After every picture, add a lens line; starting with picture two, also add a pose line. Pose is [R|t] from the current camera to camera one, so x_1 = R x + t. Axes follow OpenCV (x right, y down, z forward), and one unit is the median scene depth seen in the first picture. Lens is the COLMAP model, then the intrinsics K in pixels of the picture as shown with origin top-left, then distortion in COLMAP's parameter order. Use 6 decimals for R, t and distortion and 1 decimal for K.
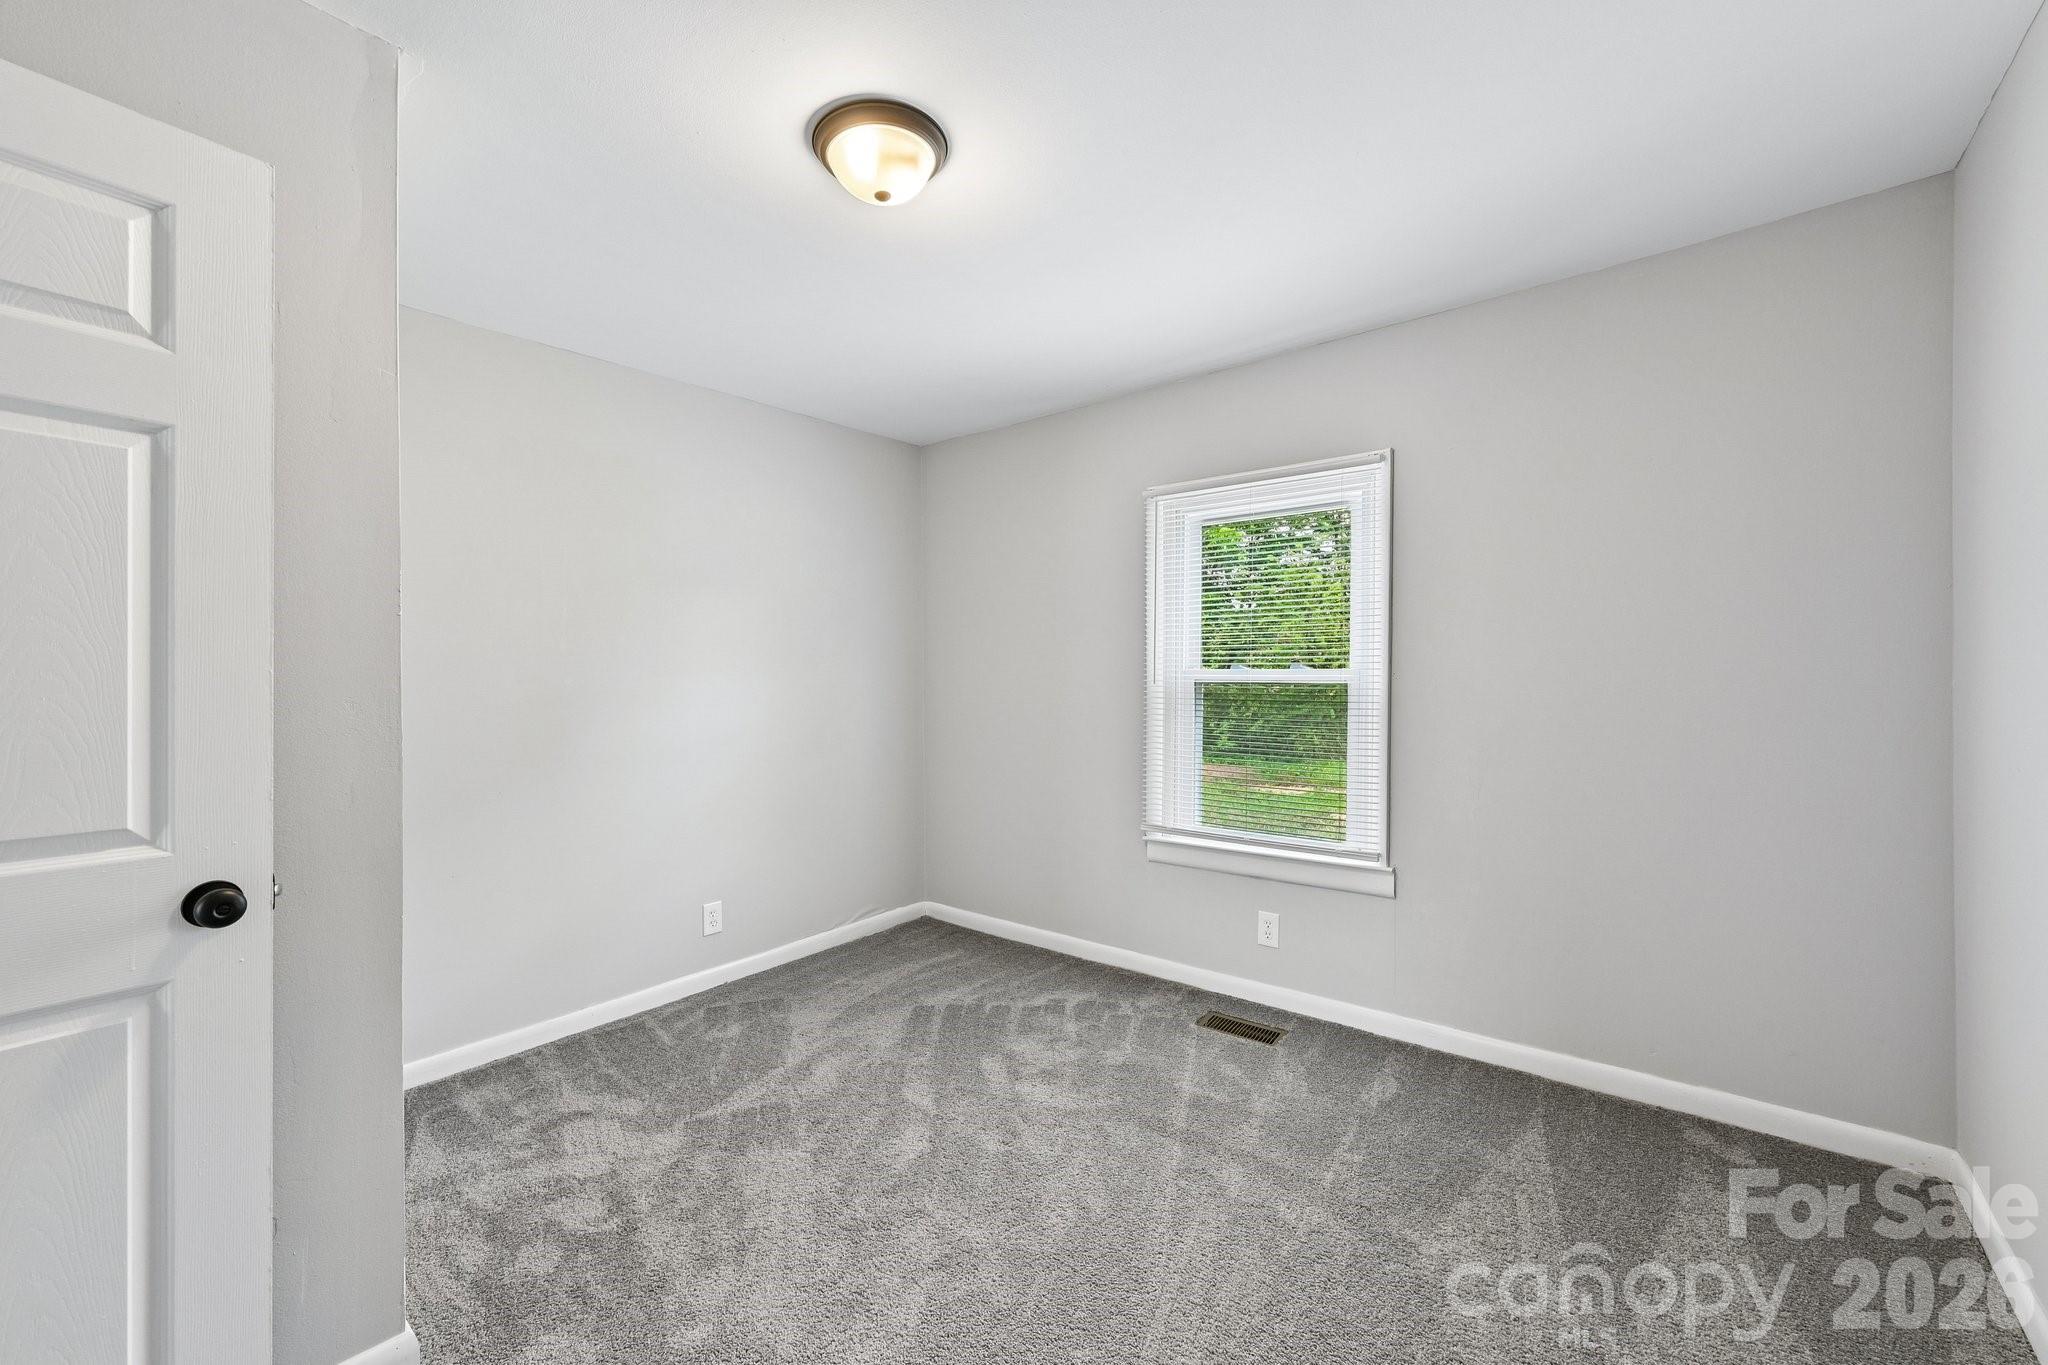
lens RADIAL K [[822.9, 0, 1022.7], [0, 822.9, 678.7], [0, 0, 1]] dist [0.000178, 0.000003]
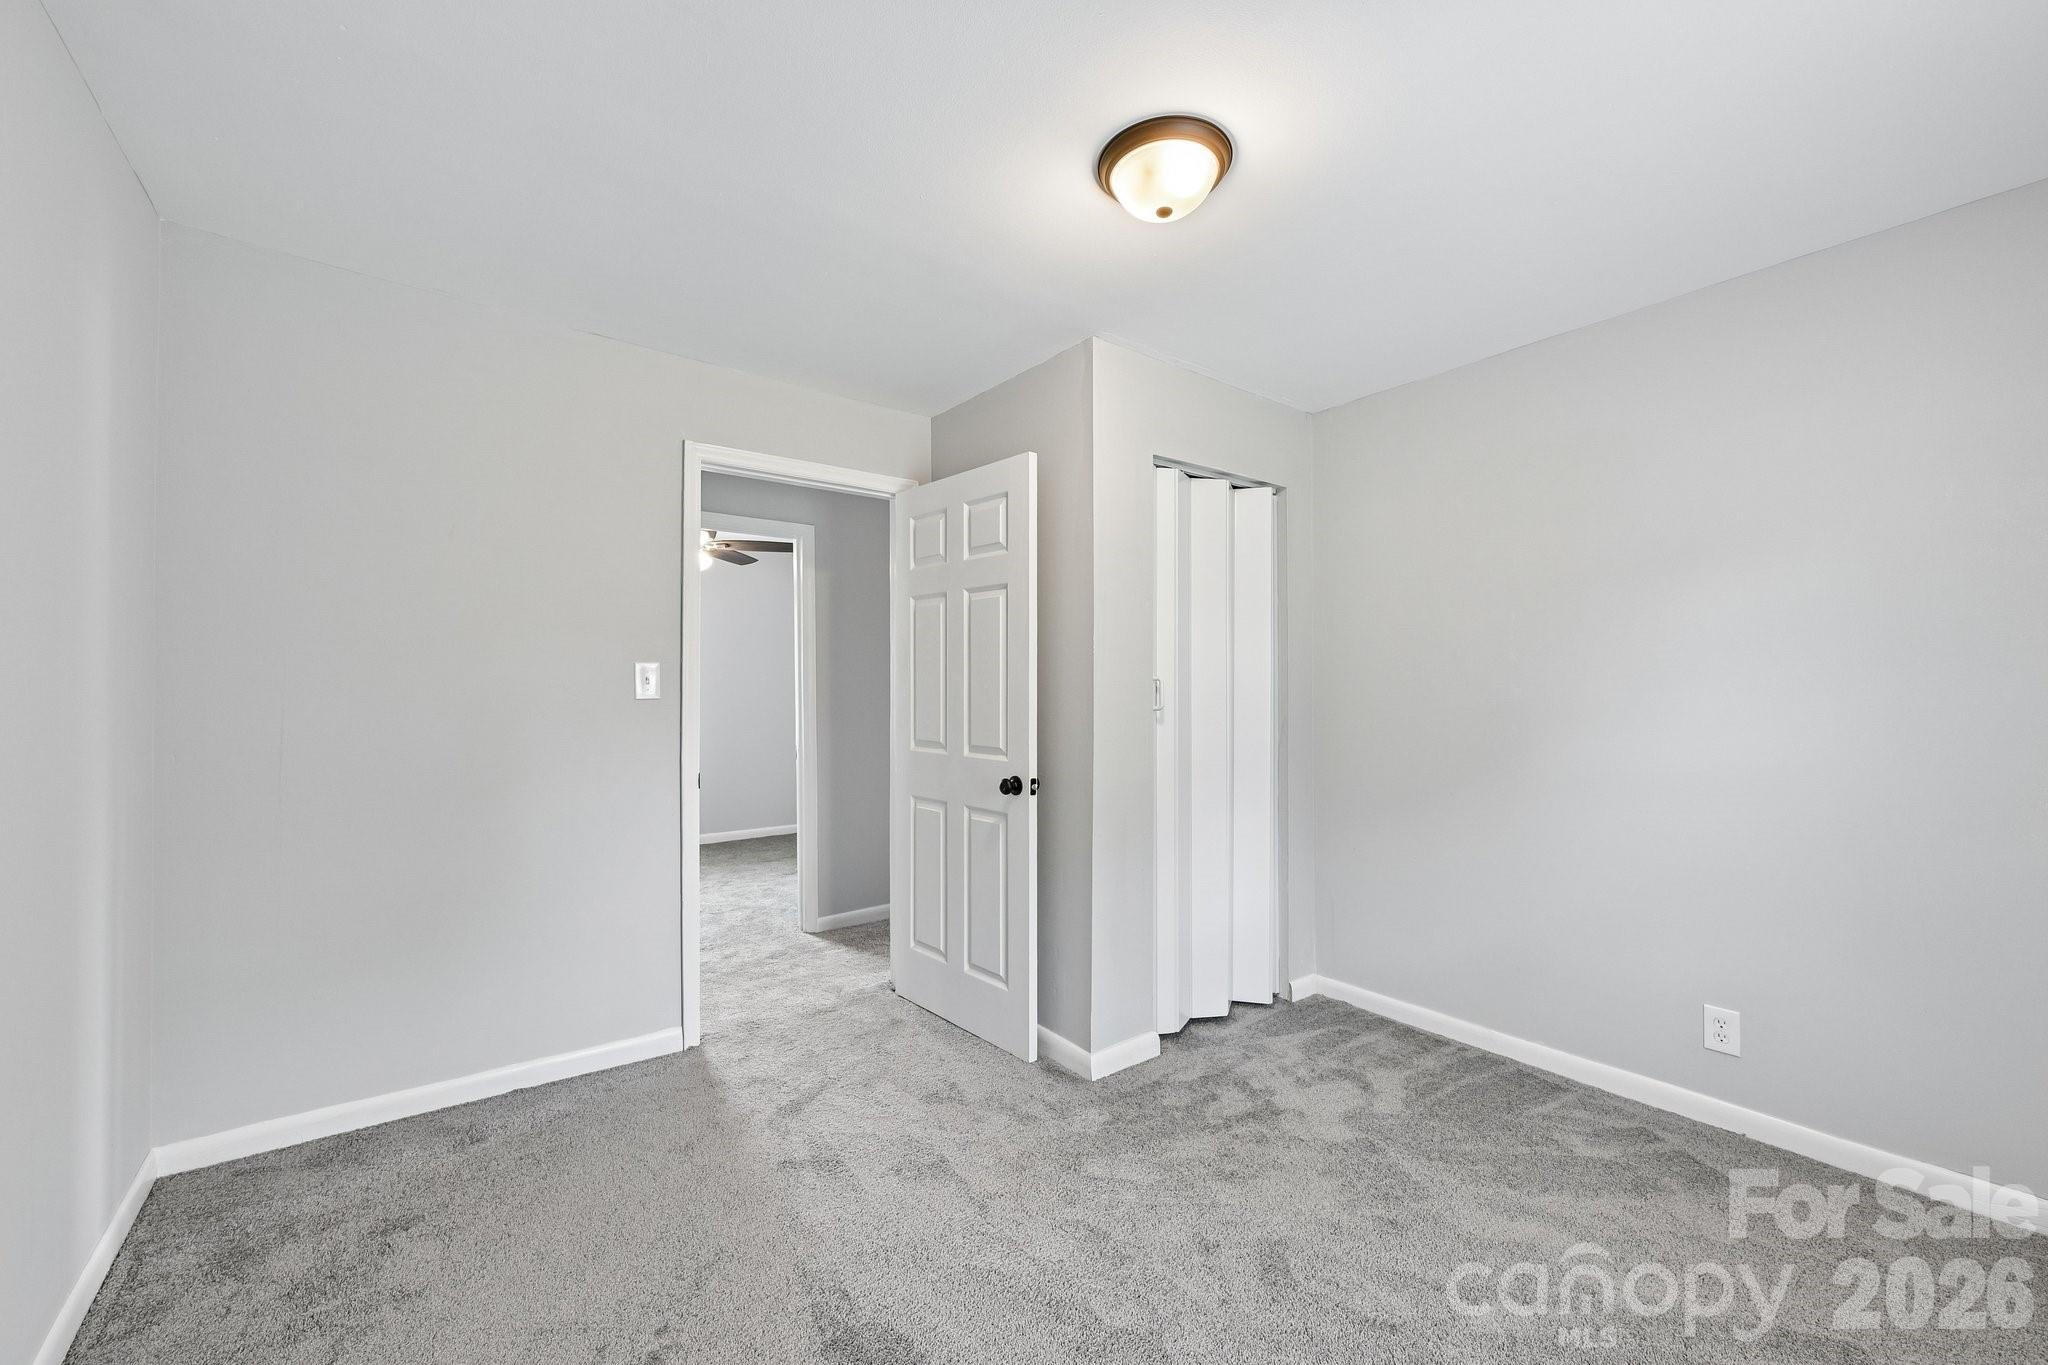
lens RADIAL K [[808.9, 0, 1017.2], [0, 808.9, 685.3], [0, 0, 1]] dist [-0.000206, -0.000001]
pose [[-0.255029, -0.001258, -0.966933, 0.662421], [-0.005850, 0.999983, 0.000242, -0.004451], [0.966916, 0.005719, -0.255032, 0.862224]]
